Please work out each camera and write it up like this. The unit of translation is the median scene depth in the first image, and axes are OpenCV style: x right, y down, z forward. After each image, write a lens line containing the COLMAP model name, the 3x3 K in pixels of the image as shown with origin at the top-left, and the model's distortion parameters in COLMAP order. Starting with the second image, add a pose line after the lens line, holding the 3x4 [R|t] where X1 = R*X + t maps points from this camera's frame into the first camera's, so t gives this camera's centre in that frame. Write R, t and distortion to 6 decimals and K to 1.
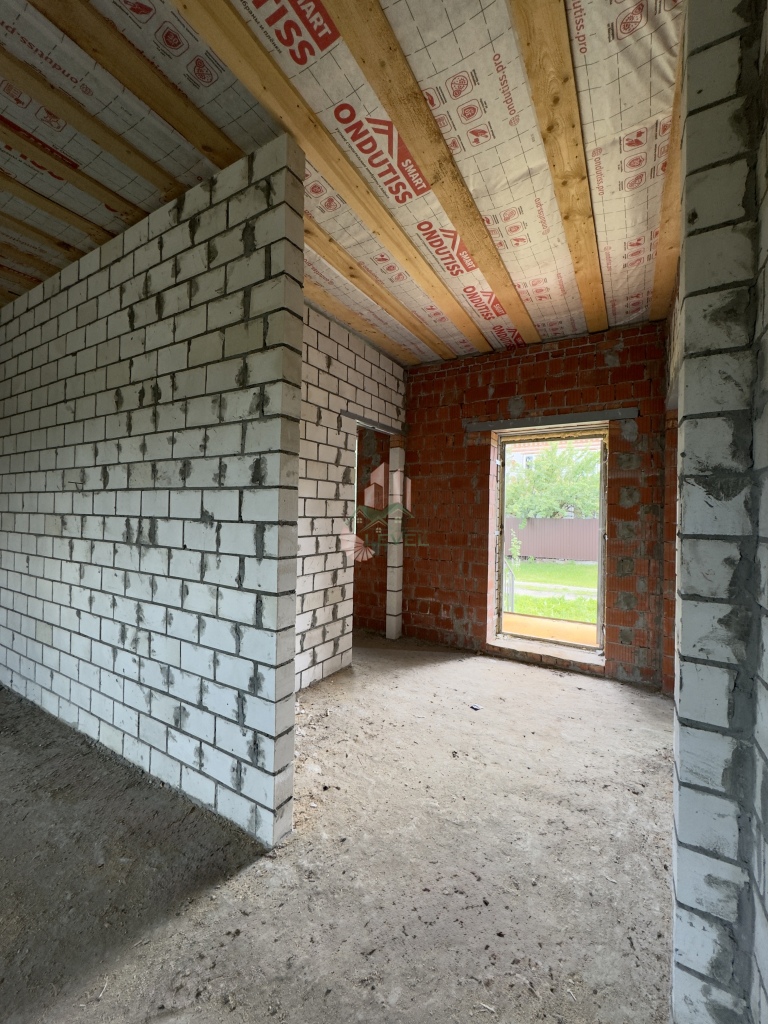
lens RADIAL K [[412.7, 0, 383.1], [0, 412.7, 511.9], [0, 0, 1]] dist [0.001051, -0.000018]
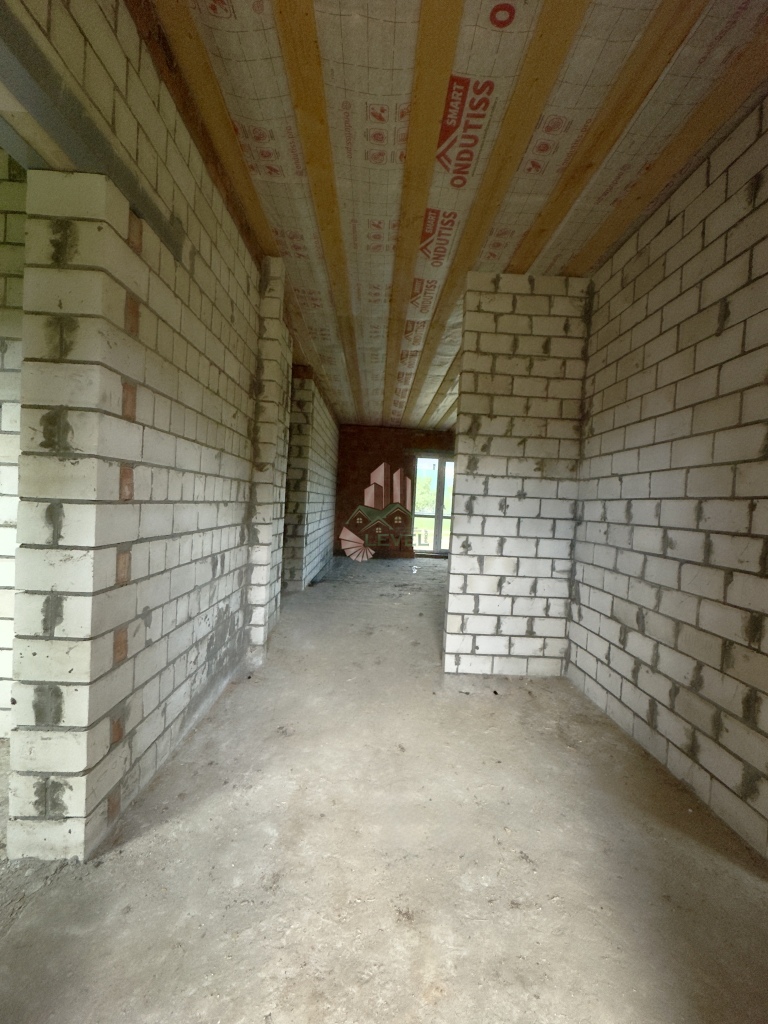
lens RADIAL K [[412.7, 0, 376.5], [0, 412.7, 509.0], [0, 0, 1]] dist [0.001051, -0.000018]
pose [[-0.852934, -0.050432, -0.519576, 0.521233], [-0.062376, 0.998037, 0.005523, 0.052979], [0.518278, 0.037120, -0.854406, 1.260285]]
